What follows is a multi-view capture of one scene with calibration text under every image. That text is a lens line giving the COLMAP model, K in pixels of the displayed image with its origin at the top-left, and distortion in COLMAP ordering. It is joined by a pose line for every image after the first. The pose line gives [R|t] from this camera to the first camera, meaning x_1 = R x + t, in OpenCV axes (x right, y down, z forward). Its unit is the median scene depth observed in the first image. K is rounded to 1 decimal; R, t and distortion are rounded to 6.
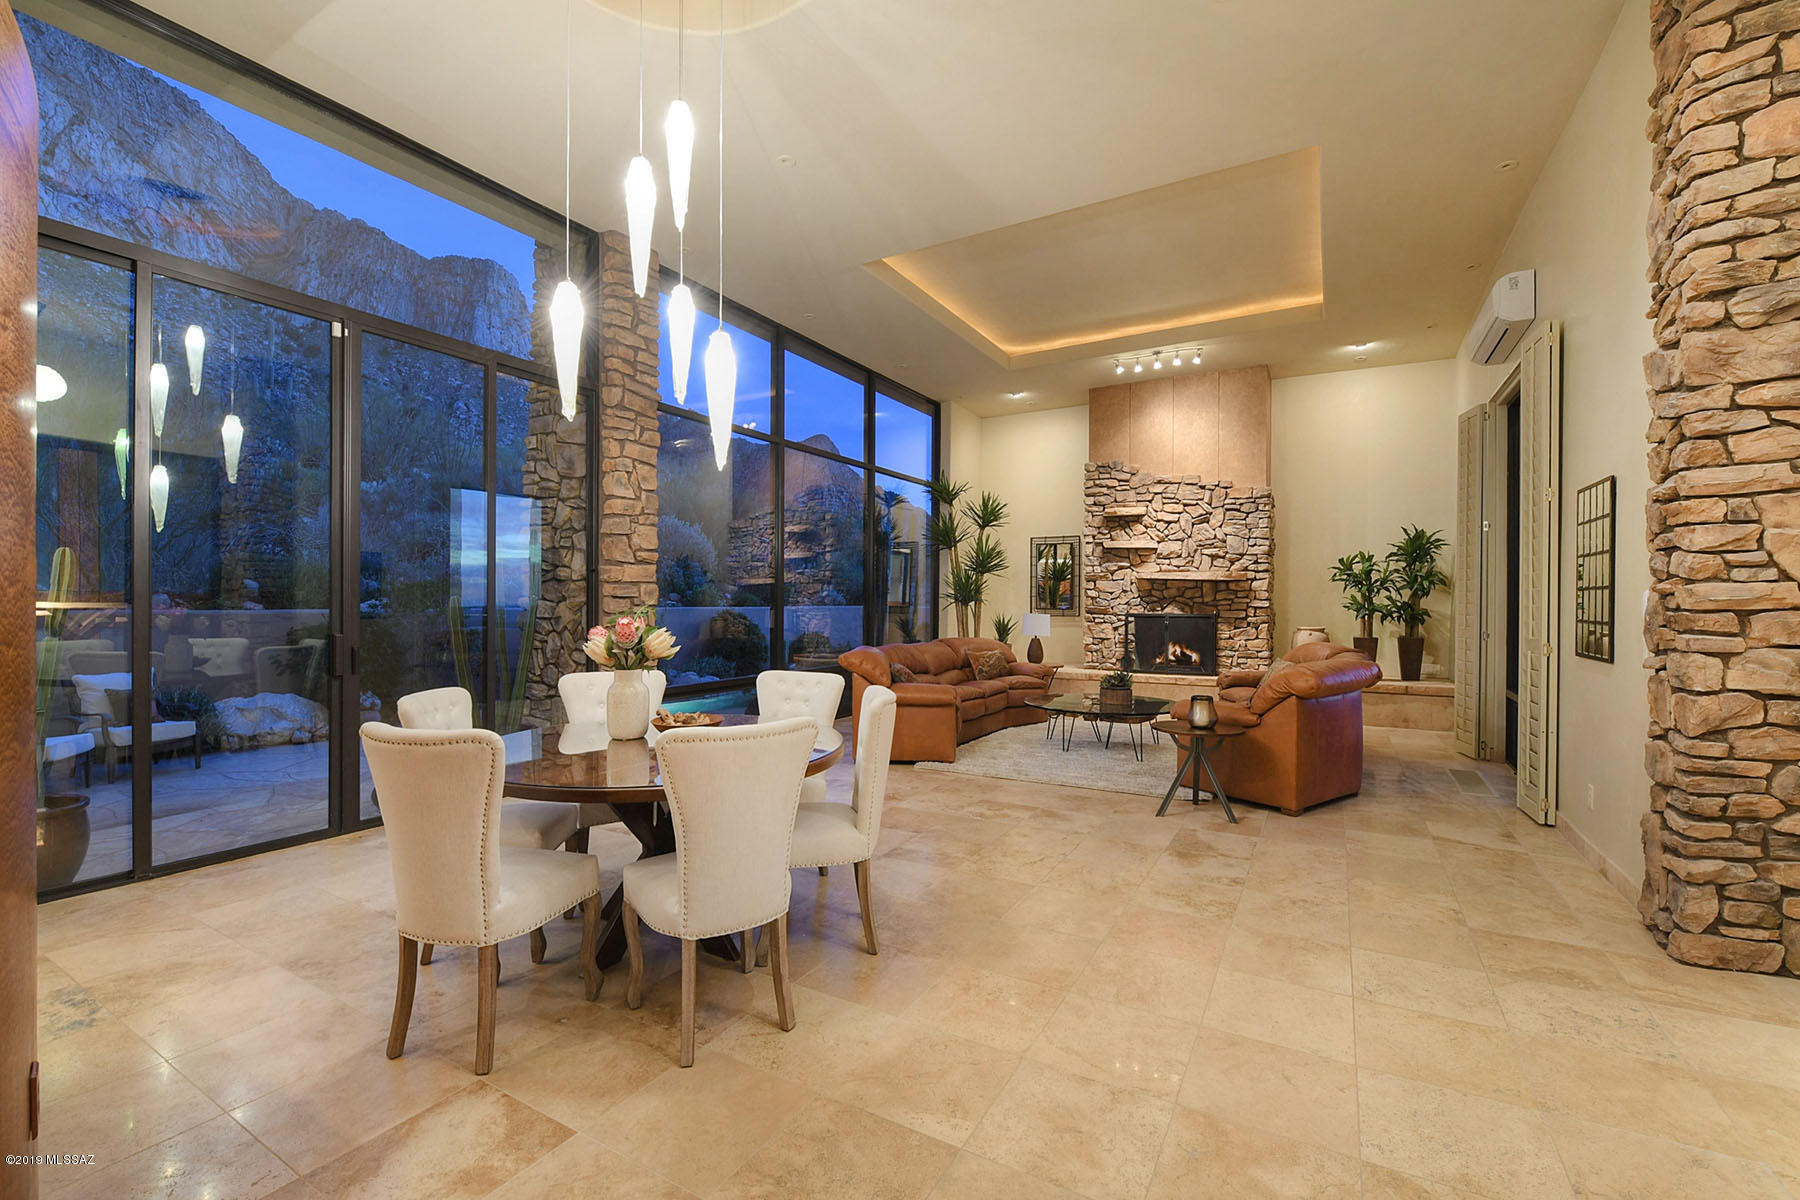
lens RADIAL K [[794.5, 0, 803.0], [0, 794.5, 596.7], [0, 0, 1]] dist [-0.023226, 0.000484]
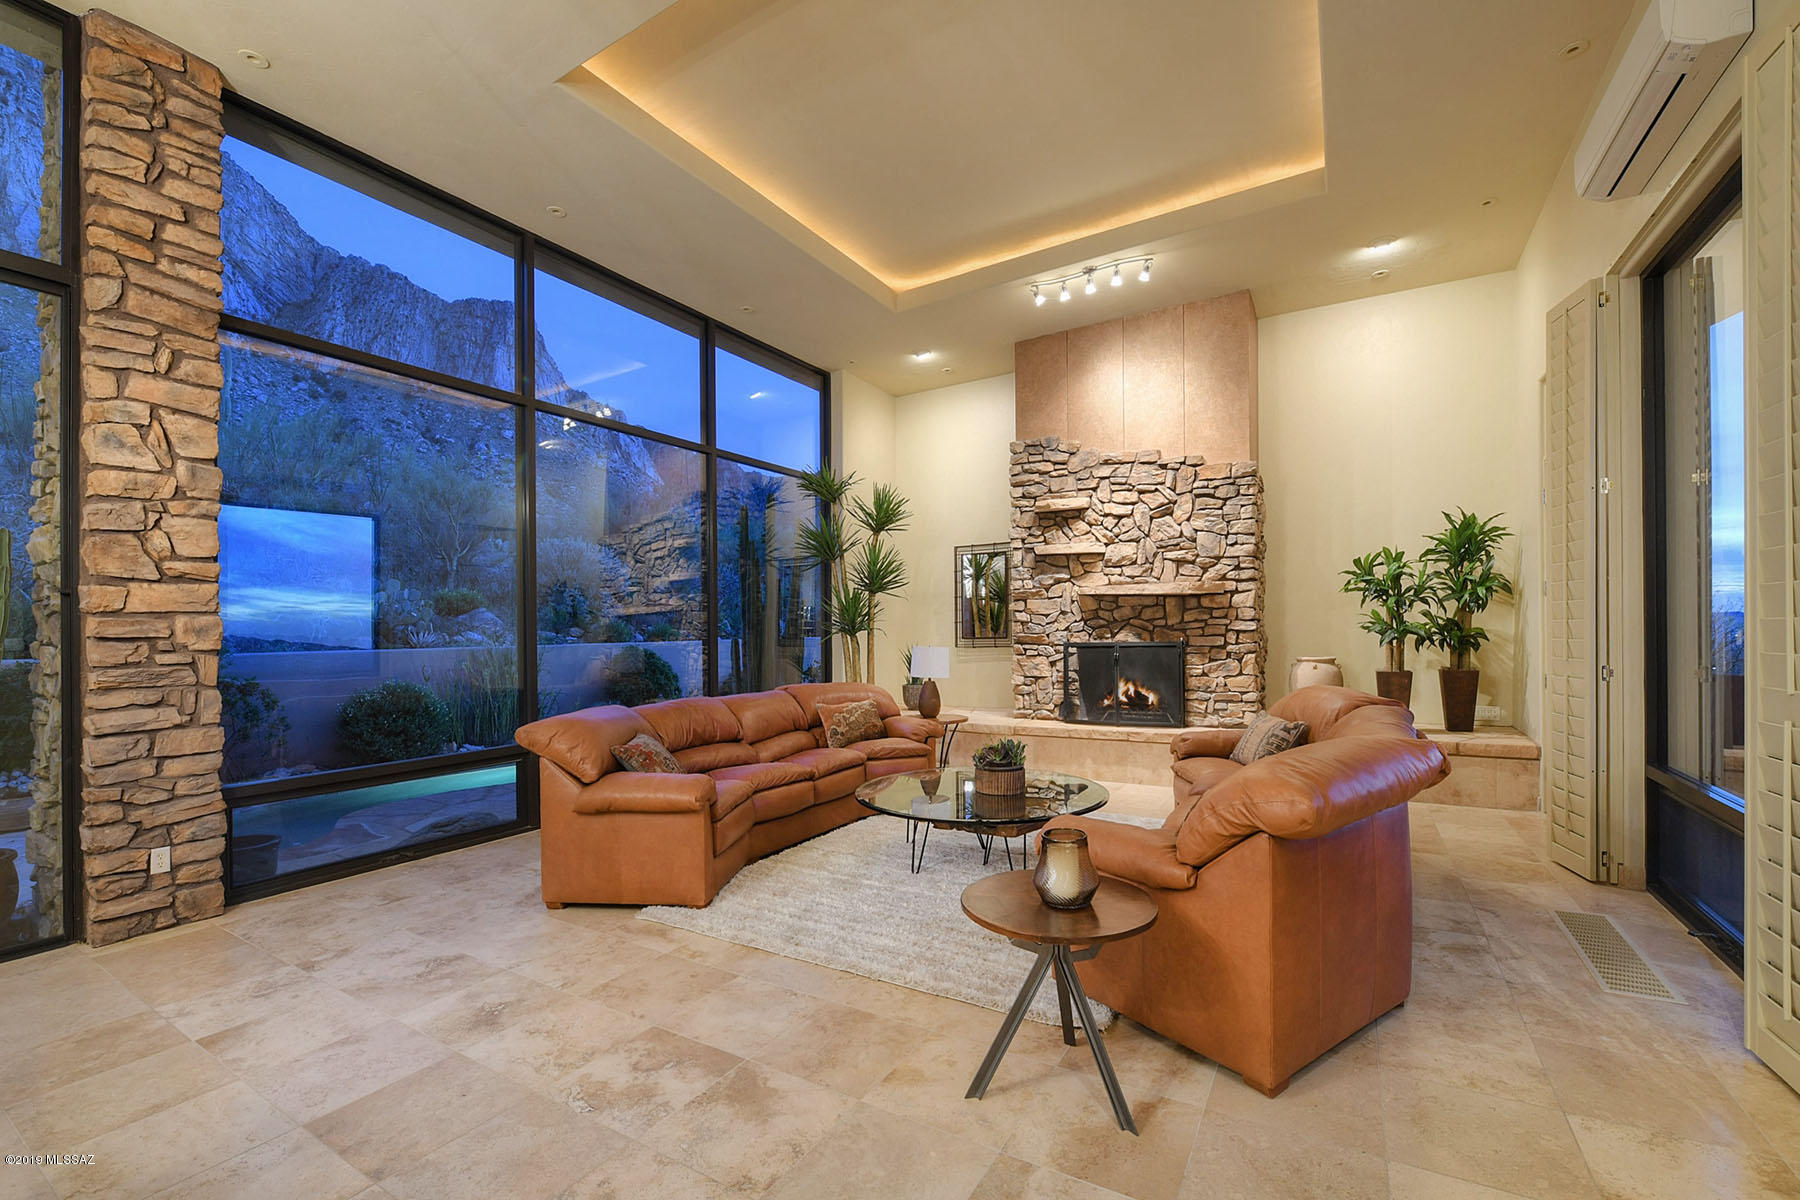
lens RADIAL K [[739.3, 0, 860.5], [0, 739.3, 635.9], [0, 0, 1]] dist [-0.016440, -0.000315]
pose [[0.999714, -0.021819, 0.009751, 0.233106], [0.021714, 0.999707, 0.010728, 0.003346], [-0.009982, -0.010513, 0.999895, 0.348166]]
